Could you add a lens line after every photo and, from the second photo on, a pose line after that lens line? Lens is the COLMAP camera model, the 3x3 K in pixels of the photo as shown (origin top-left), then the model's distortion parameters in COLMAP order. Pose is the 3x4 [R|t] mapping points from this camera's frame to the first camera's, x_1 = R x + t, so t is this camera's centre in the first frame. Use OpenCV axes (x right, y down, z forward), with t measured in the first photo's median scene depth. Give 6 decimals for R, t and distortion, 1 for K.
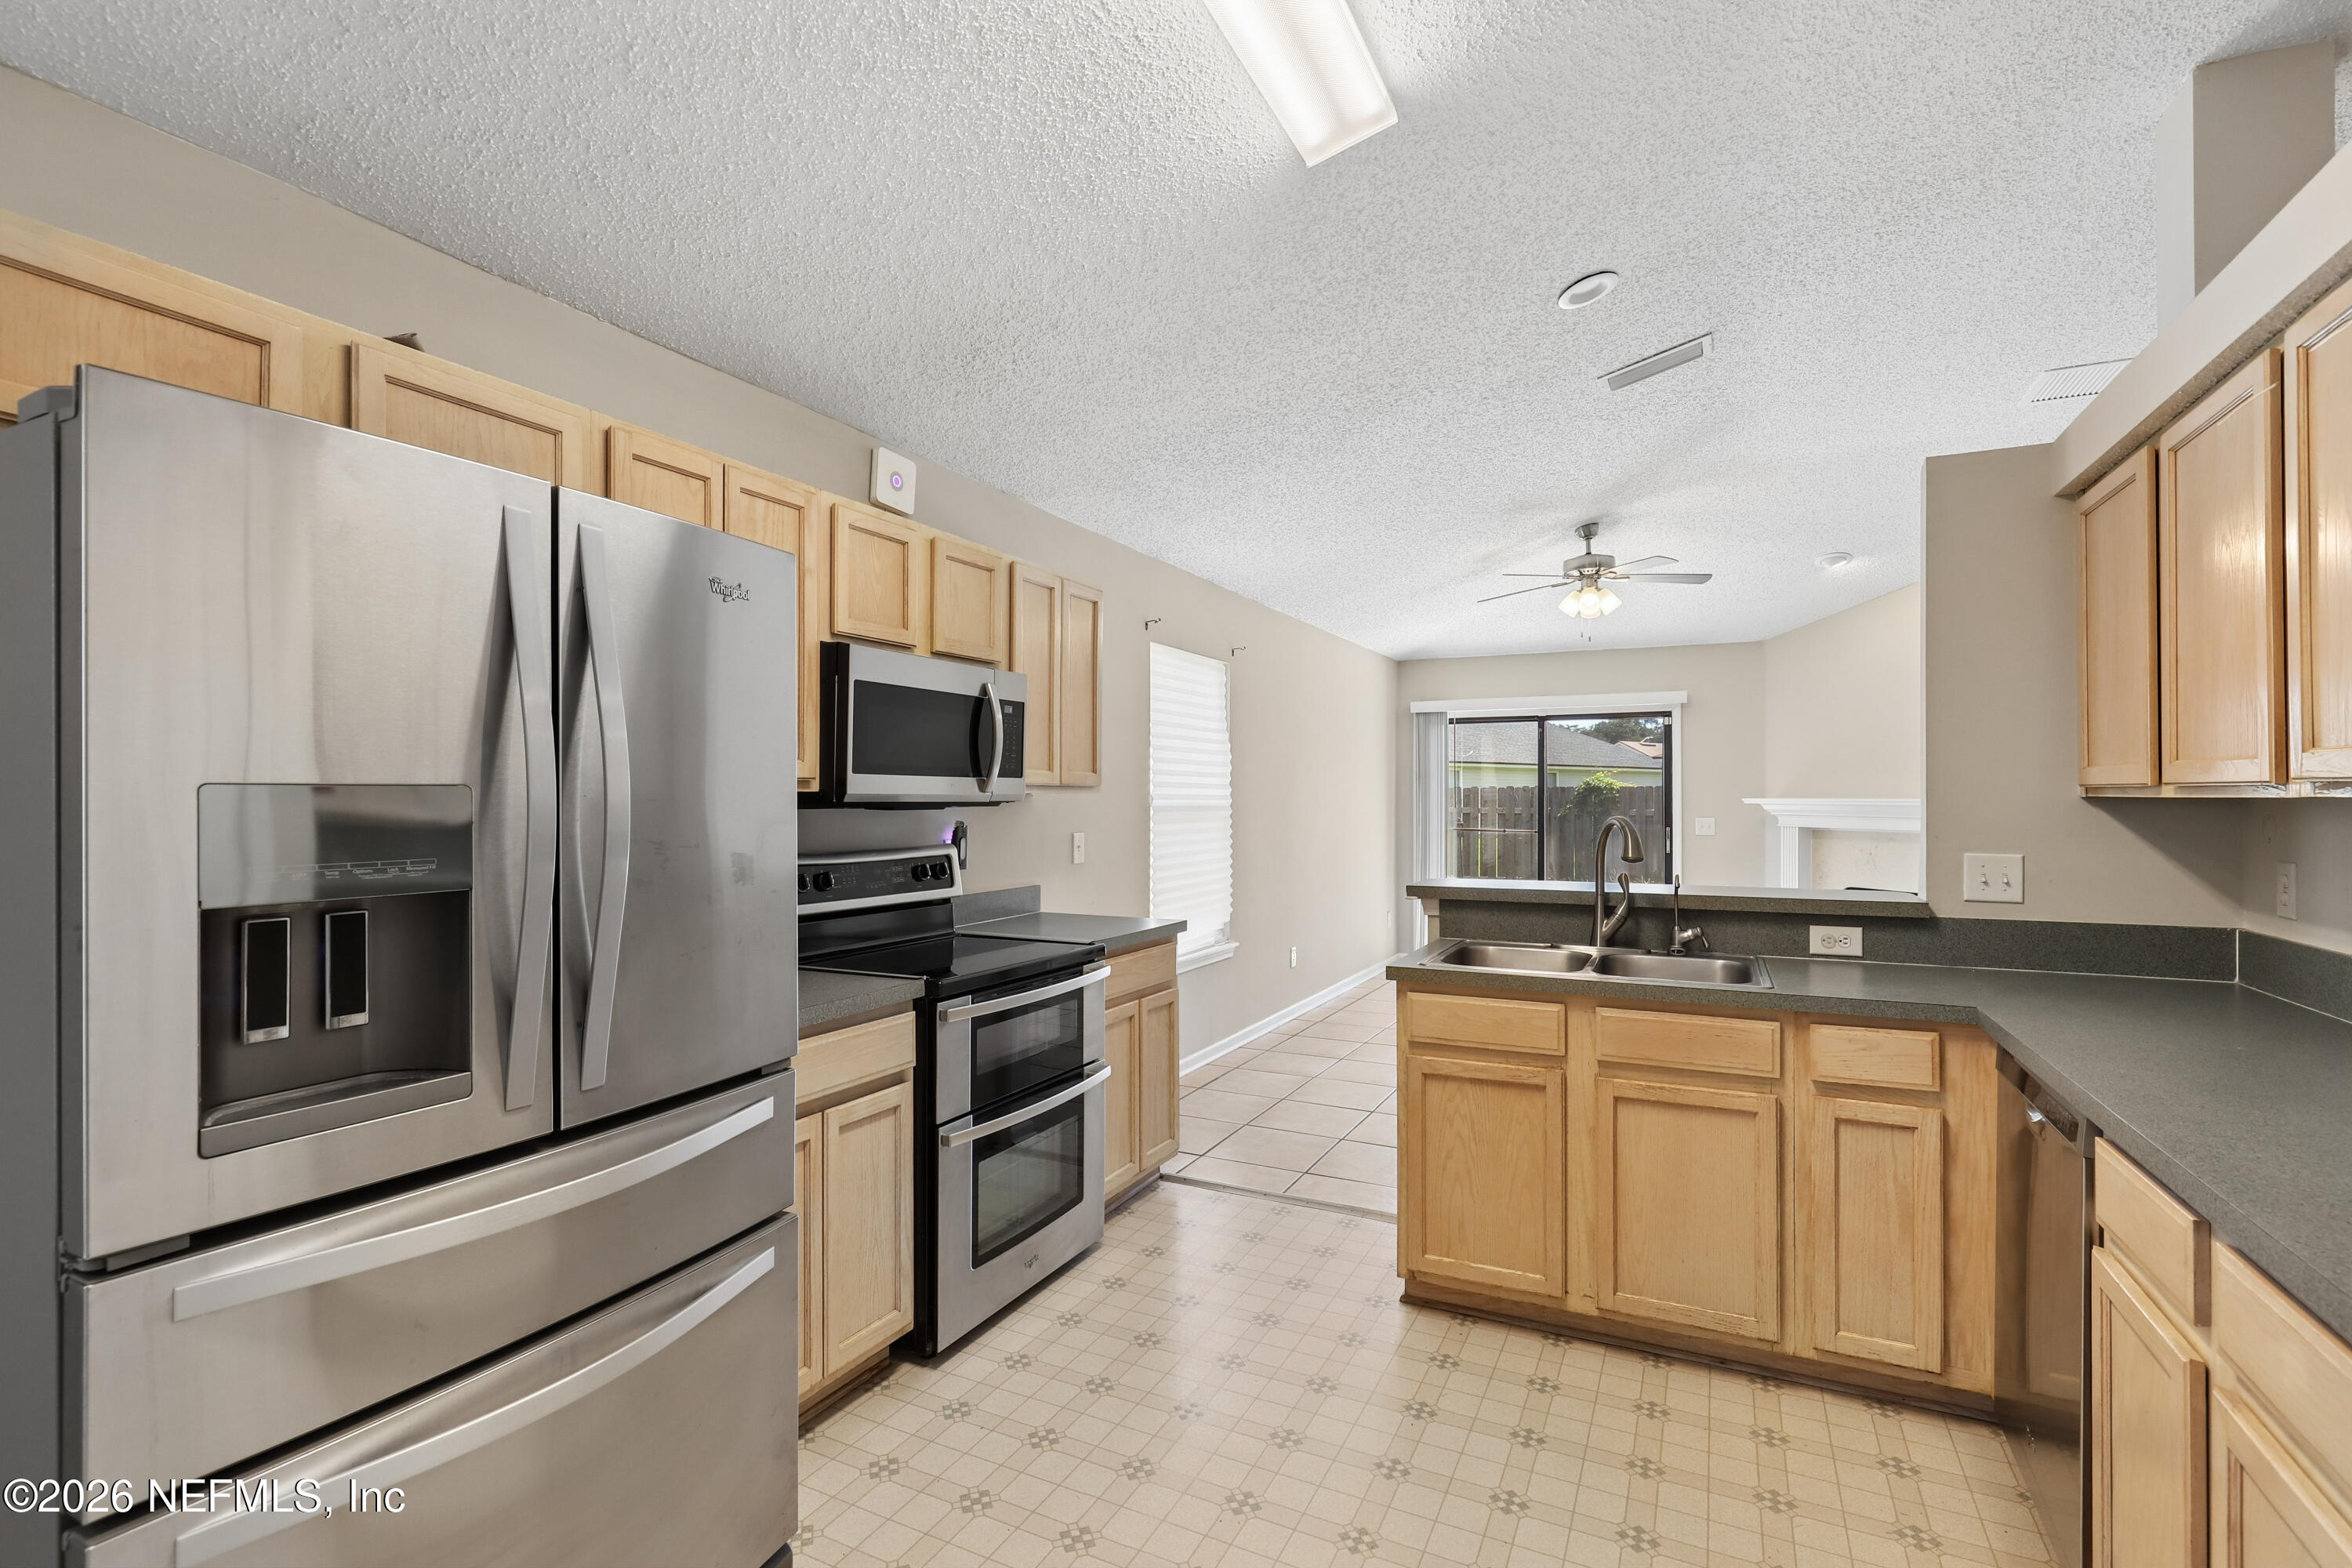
lens RADIAL K [[1066.1, 0, 1185.3], [0, 1066.1, 792.1], [0, 0, 1]] dist [-0.000089, -0.000796]
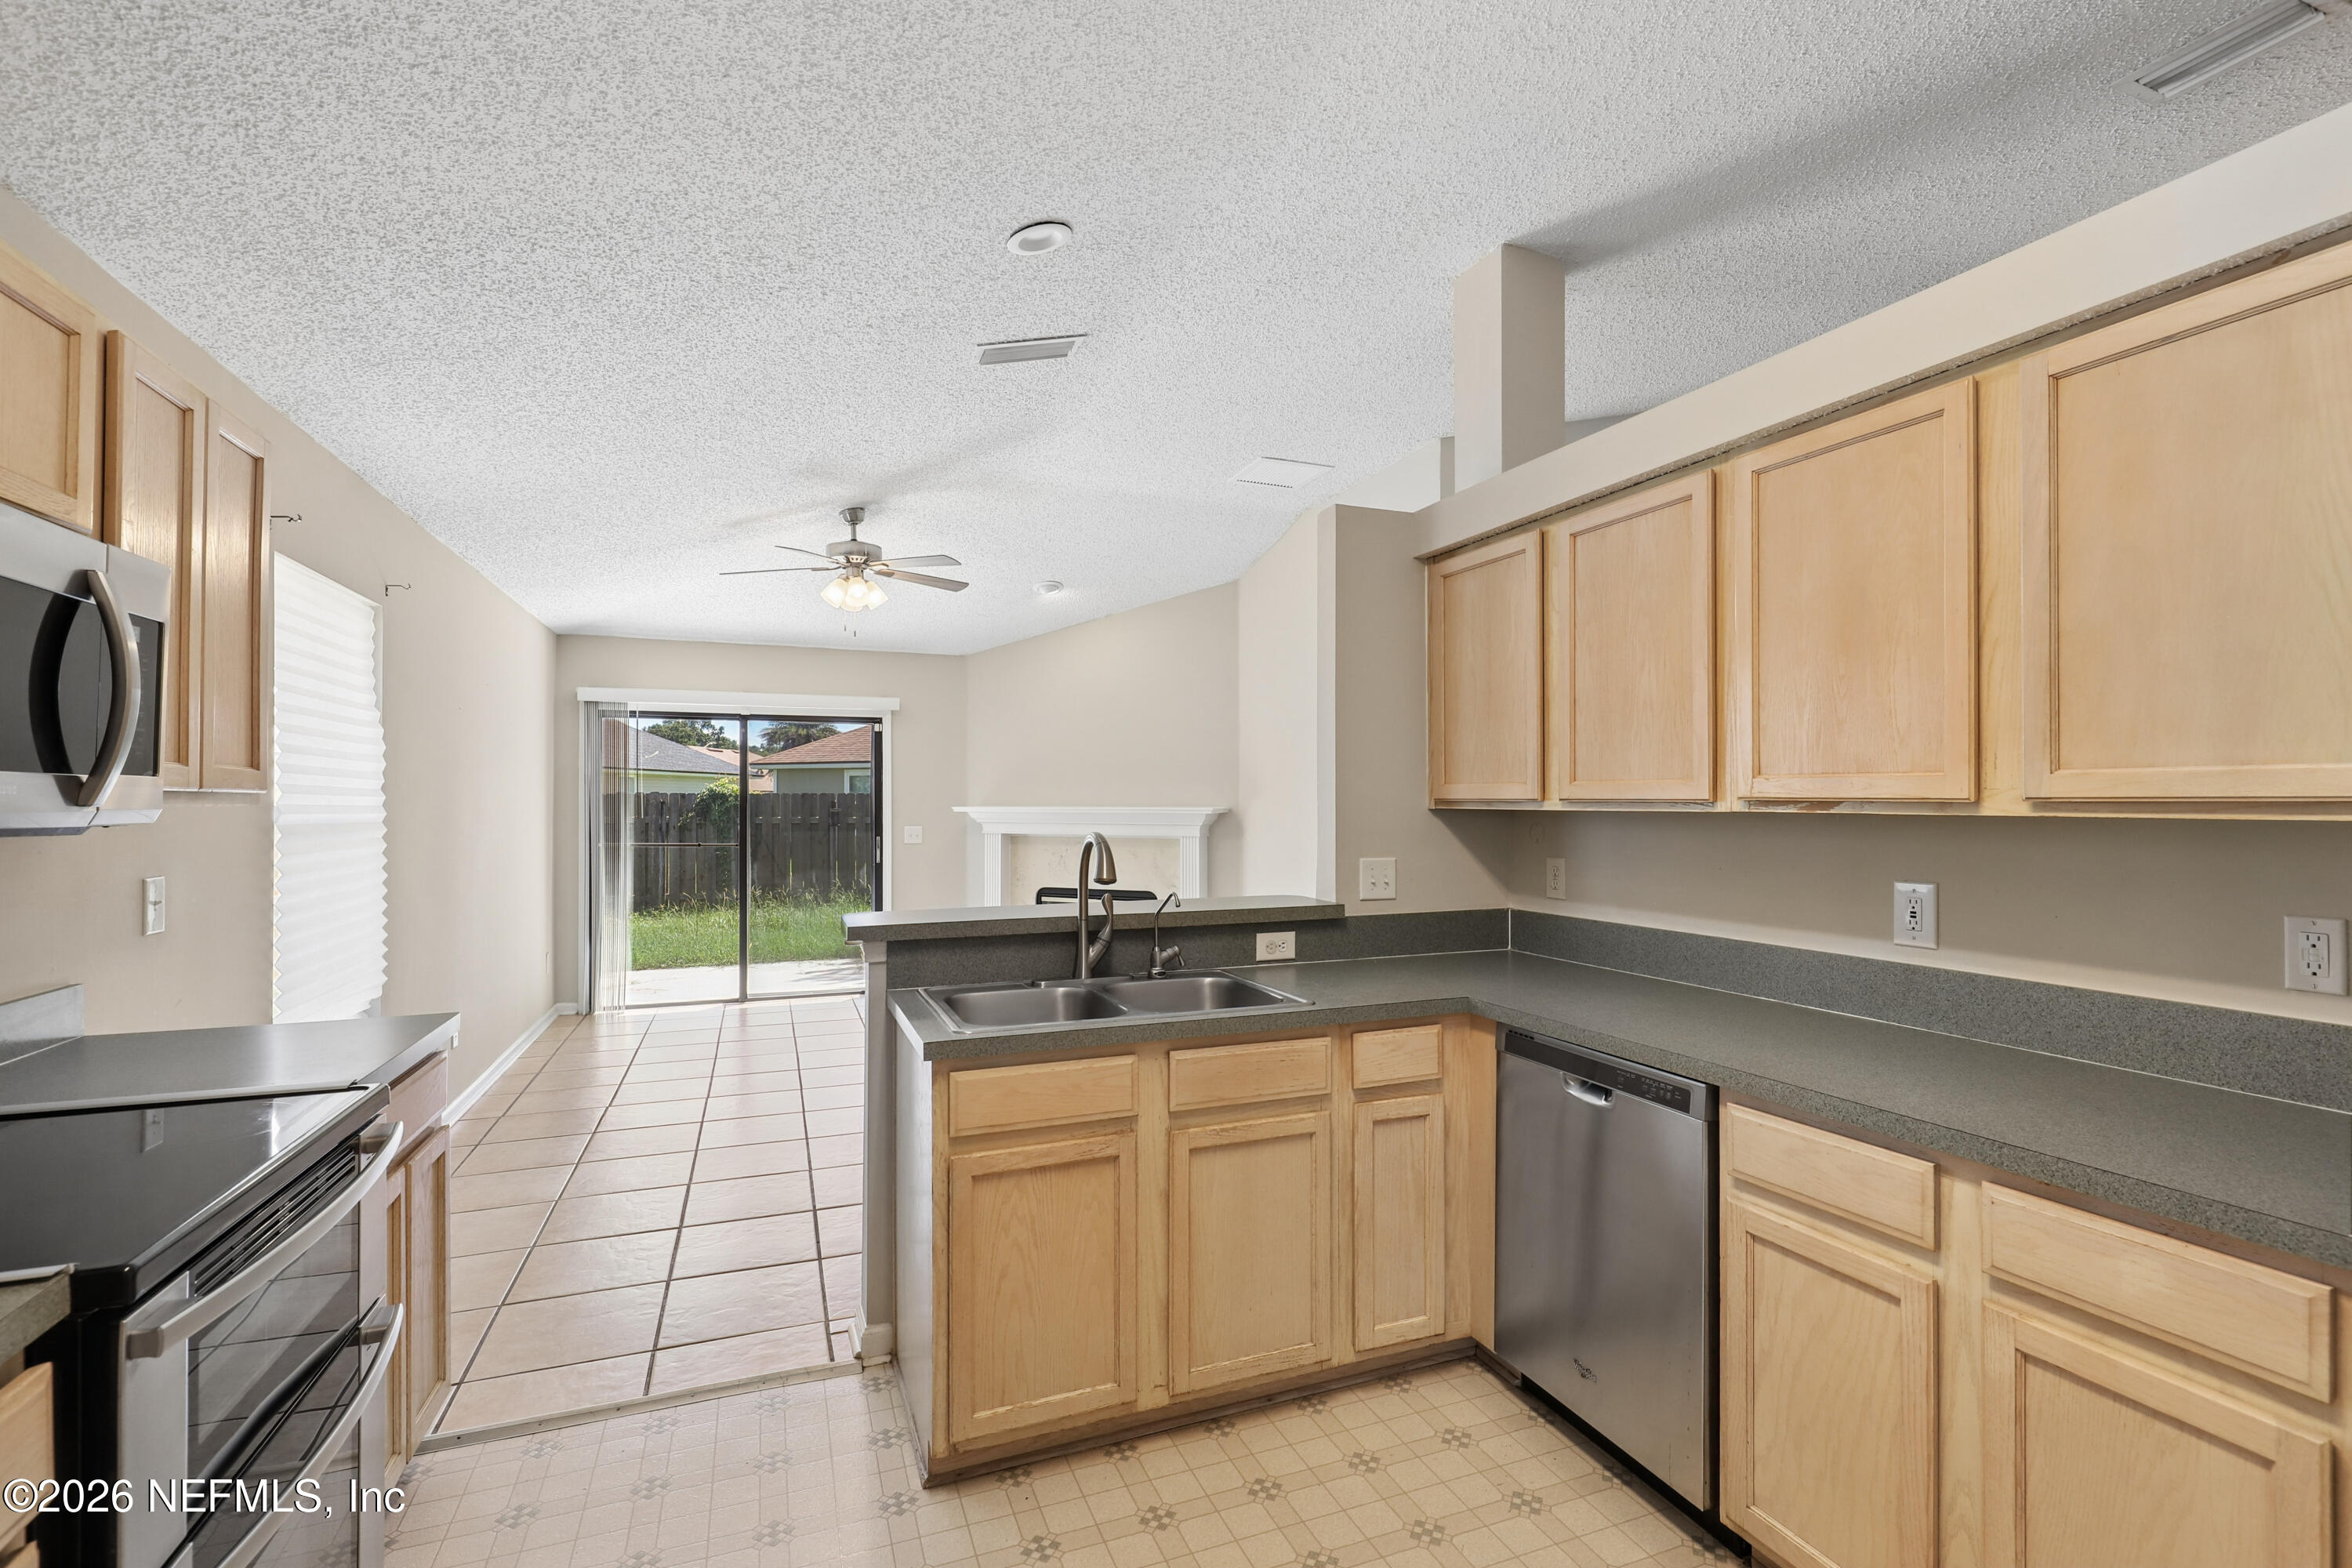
lens RADIAL K [[1066.1, 0, 1193.0], [0, 1066.1, 797.5], [0, 0, 1]] dist [-0.000089, -0.000796]
pose [[0.666432, 0.003245, 0.745559, -0.226452], [-0.003120, 0.999994, -0.001563, -0.005013], [-0.745559, -0.001284, 0.666438, 0.358405]]
